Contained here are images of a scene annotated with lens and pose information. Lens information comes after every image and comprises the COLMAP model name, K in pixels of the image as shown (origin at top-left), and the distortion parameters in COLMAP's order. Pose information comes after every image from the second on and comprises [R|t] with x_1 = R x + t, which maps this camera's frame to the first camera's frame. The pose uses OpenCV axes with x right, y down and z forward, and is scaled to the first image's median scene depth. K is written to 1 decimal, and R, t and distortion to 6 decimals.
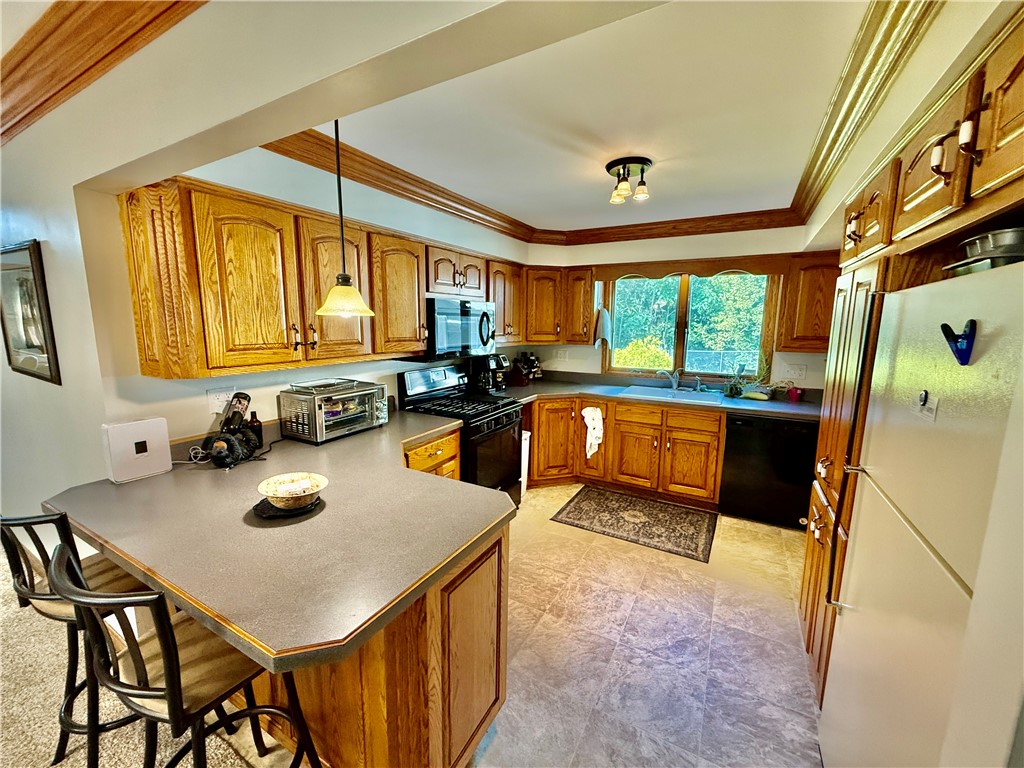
lens RADIAL K [[409.7, 0, 511.8], [0, 409.7, 383.9], [0, 0, 1]] dist [0.002574, -0.000317]
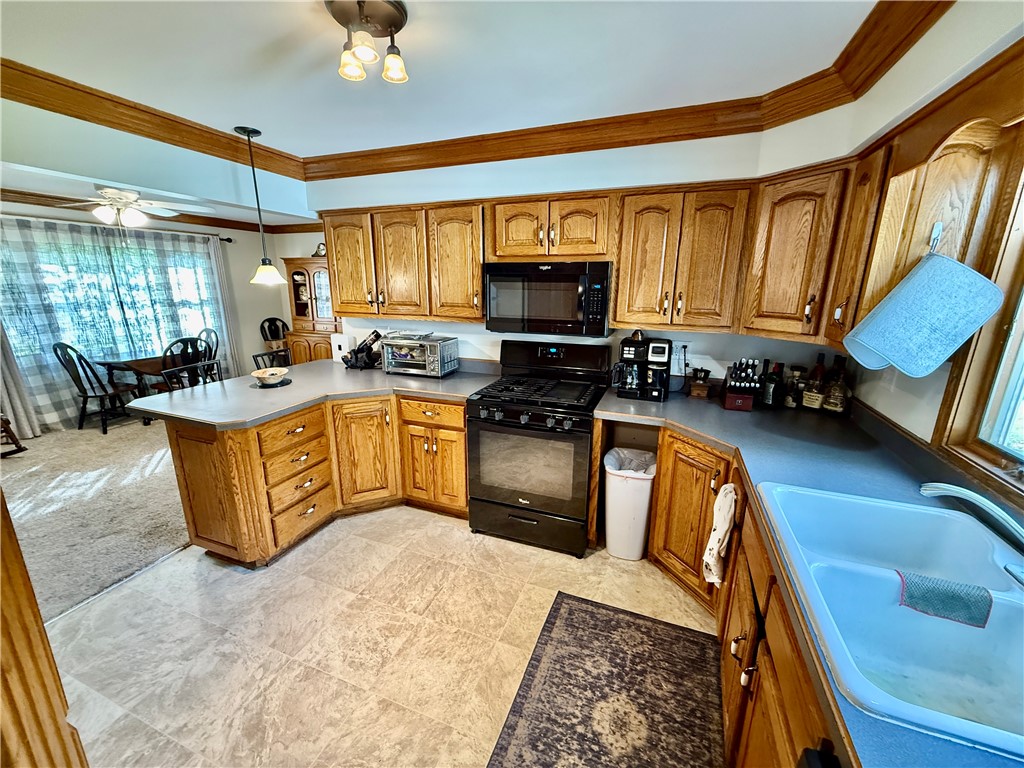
lens RADIAL K [[409.7, 0, 511.3], [0, 409.7, 384.2], [0, 0, 1]] dist [0.002574, -0.000317]
pose [[0.139411, 0.226955, -0.963875, 0.765034], [-0.158657, 0.965925, 0.204491, -0.138916], [0.977442, 0.124417, 0.170669, 0.909866]]
